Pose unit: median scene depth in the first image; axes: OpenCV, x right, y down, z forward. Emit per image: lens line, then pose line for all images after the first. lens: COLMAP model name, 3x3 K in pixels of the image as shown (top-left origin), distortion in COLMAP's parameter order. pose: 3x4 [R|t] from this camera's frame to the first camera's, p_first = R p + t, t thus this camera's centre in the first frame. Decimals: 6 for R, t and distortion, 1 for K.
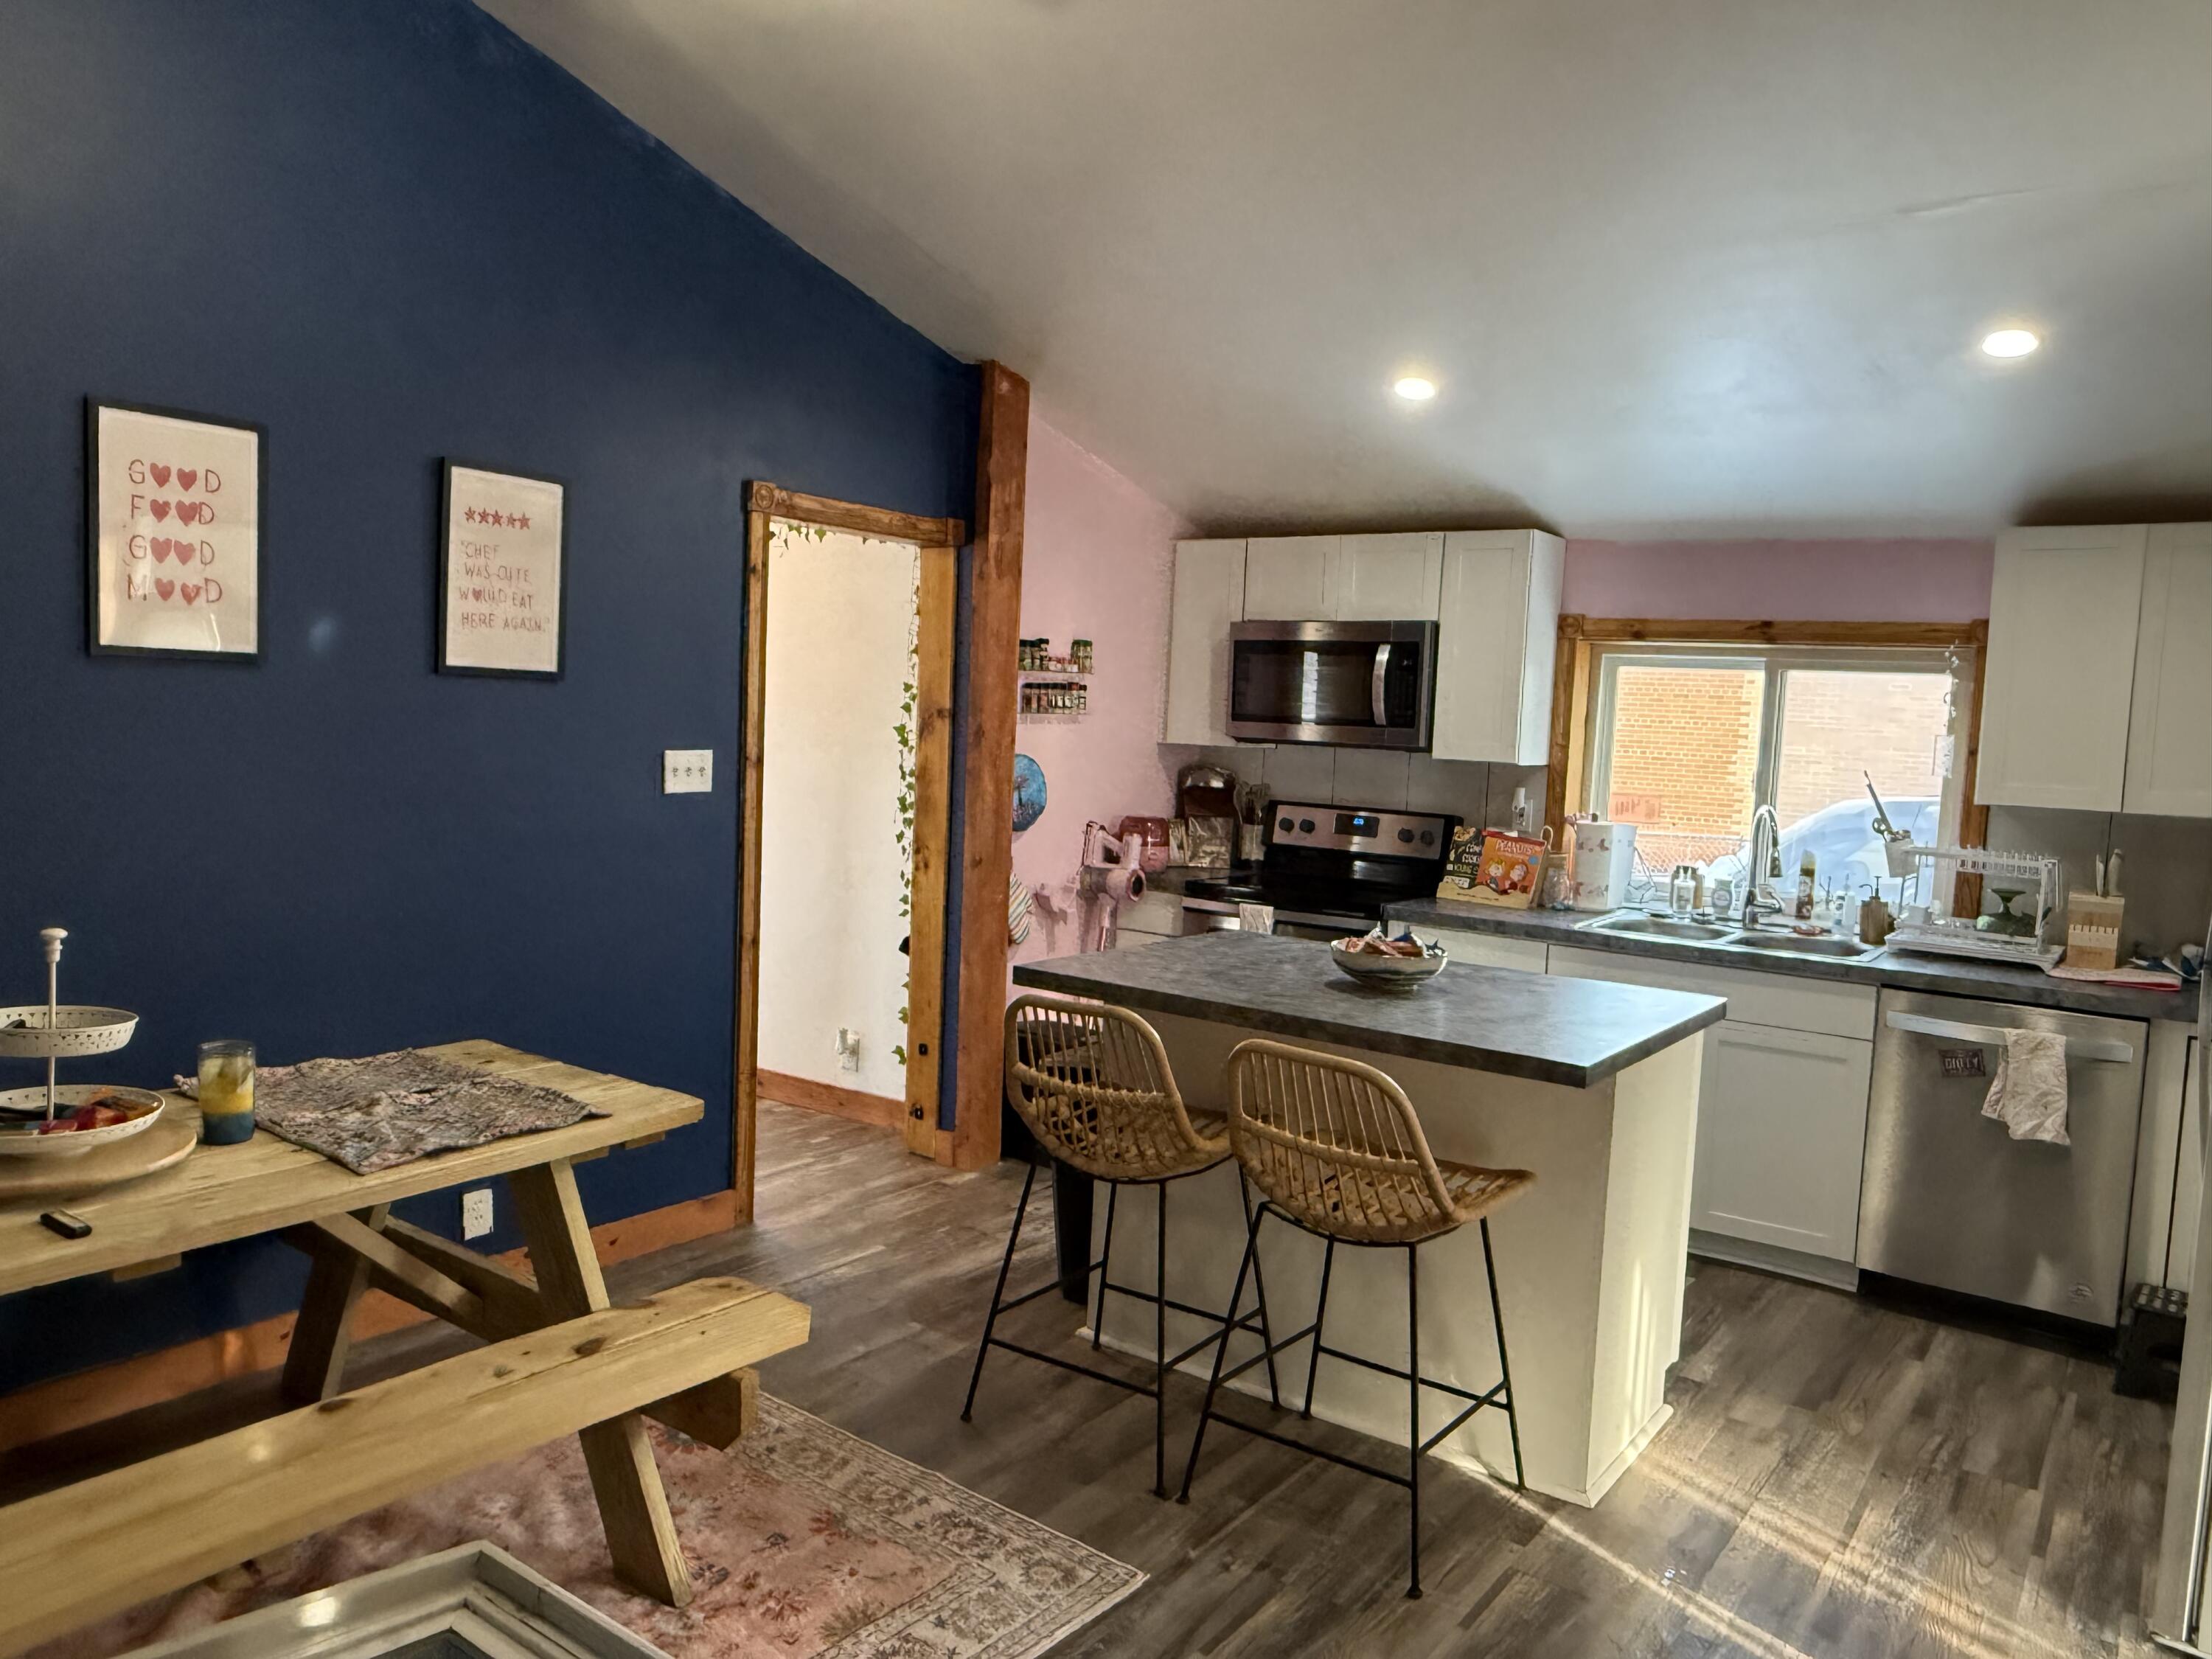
lens RADIAL K [[1548.3, 0, 1098.2], [0, 1548.3, 829.7], [0, 0, 1]] dist [-0.002457, -0.001229]
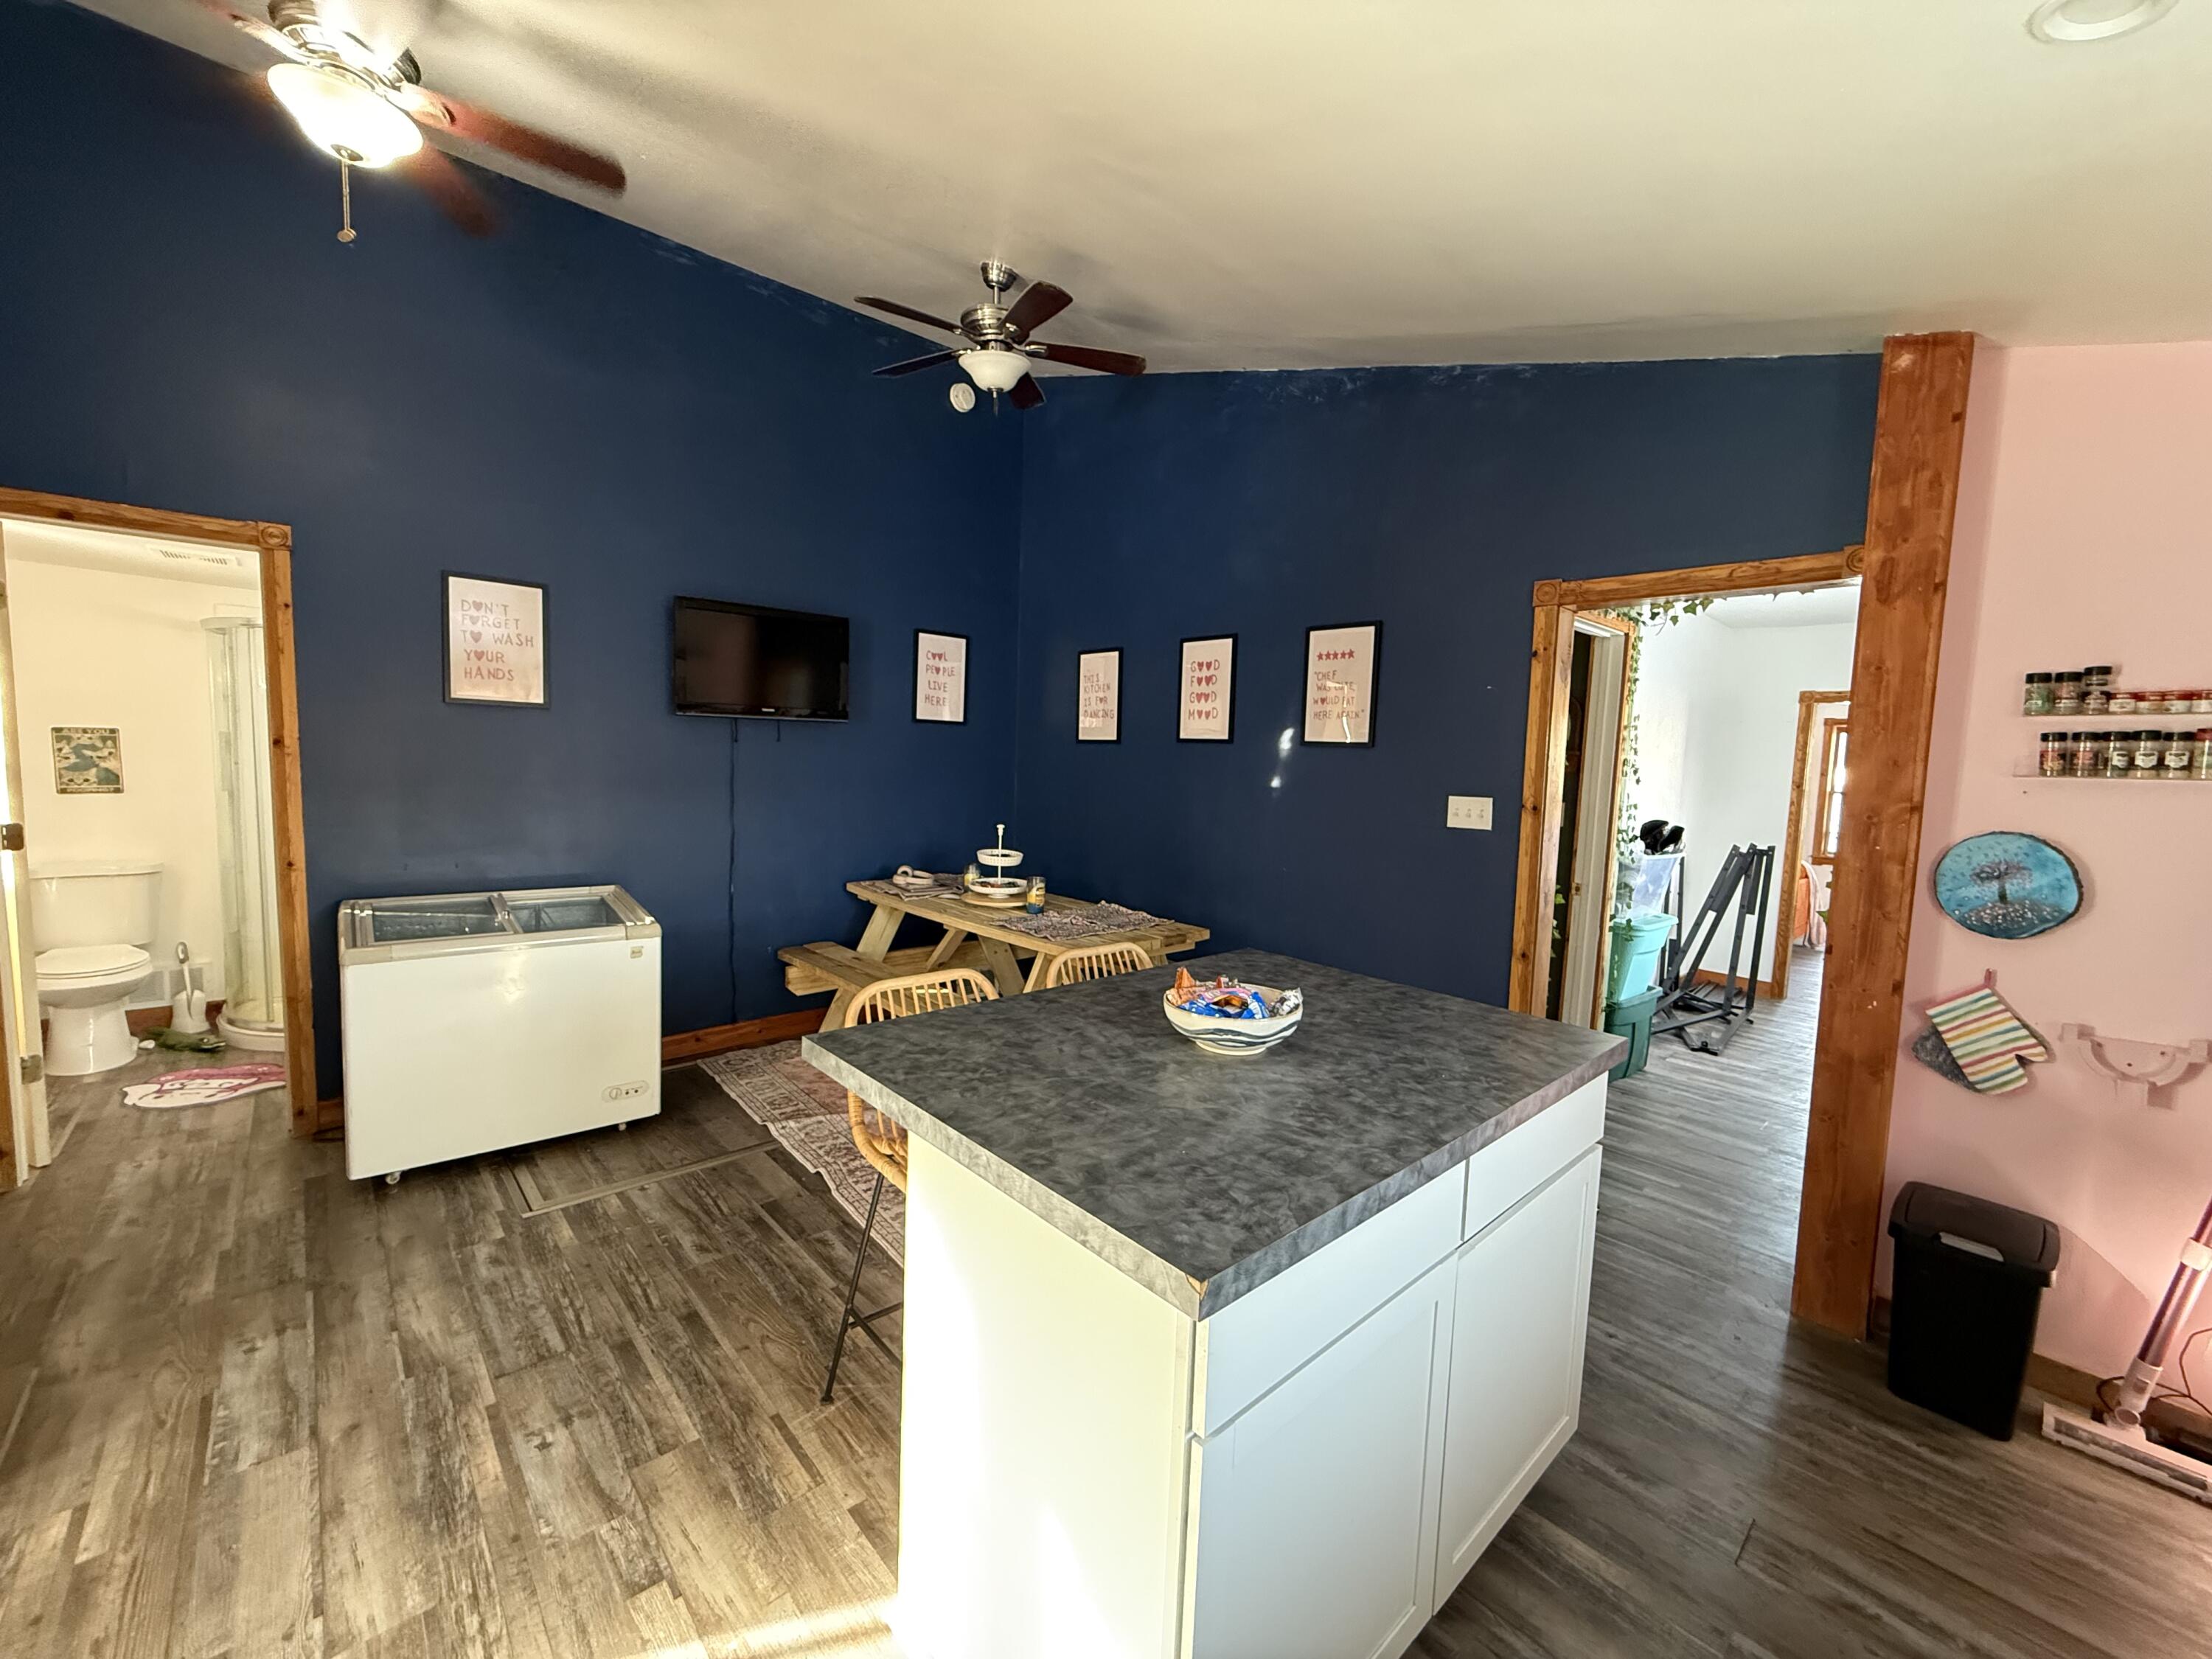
lens RADIAL K [[876.5, 0, 1097.9], [0, 876.5, 825.5], [0, 0, 1]] dist [0.000627, -0.000257]
pose [[-0.208665, 0.030179, -0.977521, 0.485823], [-0.118339, 0.991400, 0.055868, -0.027219], [0.970801, 0.127337, -0.203299, 0.741238]]
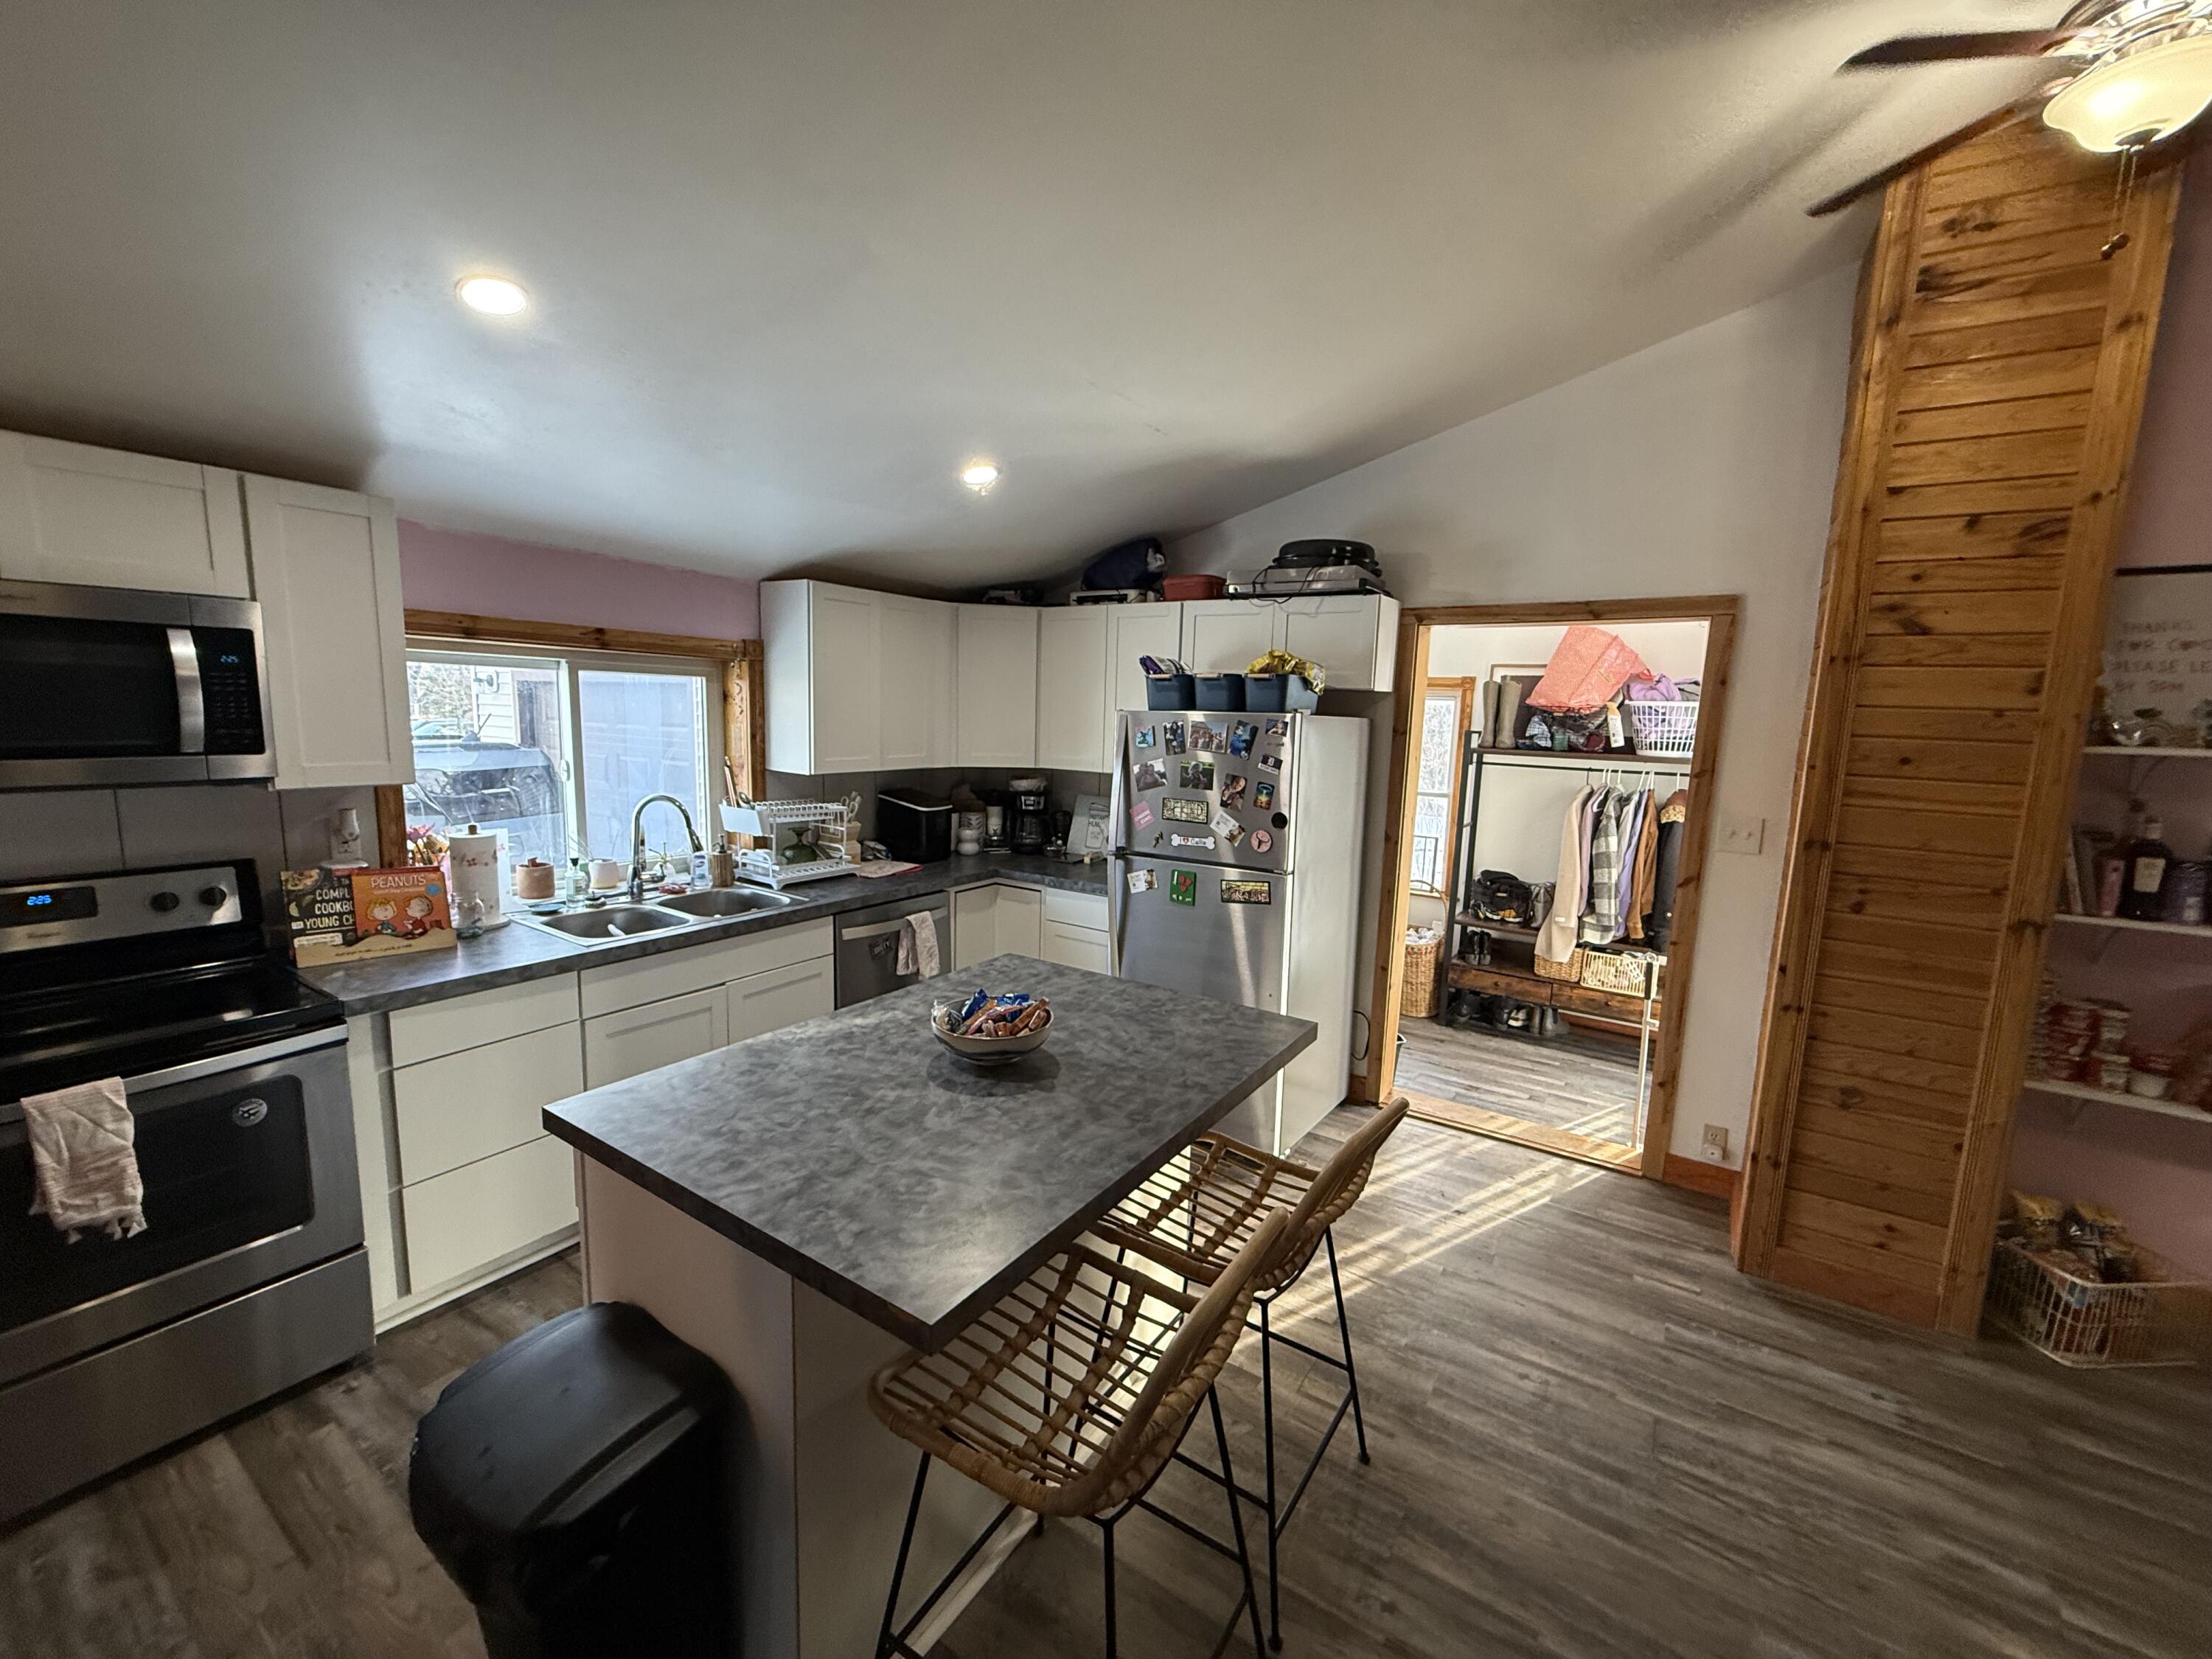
lens RADIAL K [[876.5, 0, 1105.8], [0, 876.5, 826.1], [0, 0, 1]] dist [0.000627, -0.000257]
pose [[-0.038710, -0.182529, 0.982438, -0.235922], [0.042911, 0.981964, 0.184132, -0.099332], [-0.998329, 0.049285, -0.030179, 0.688394]]
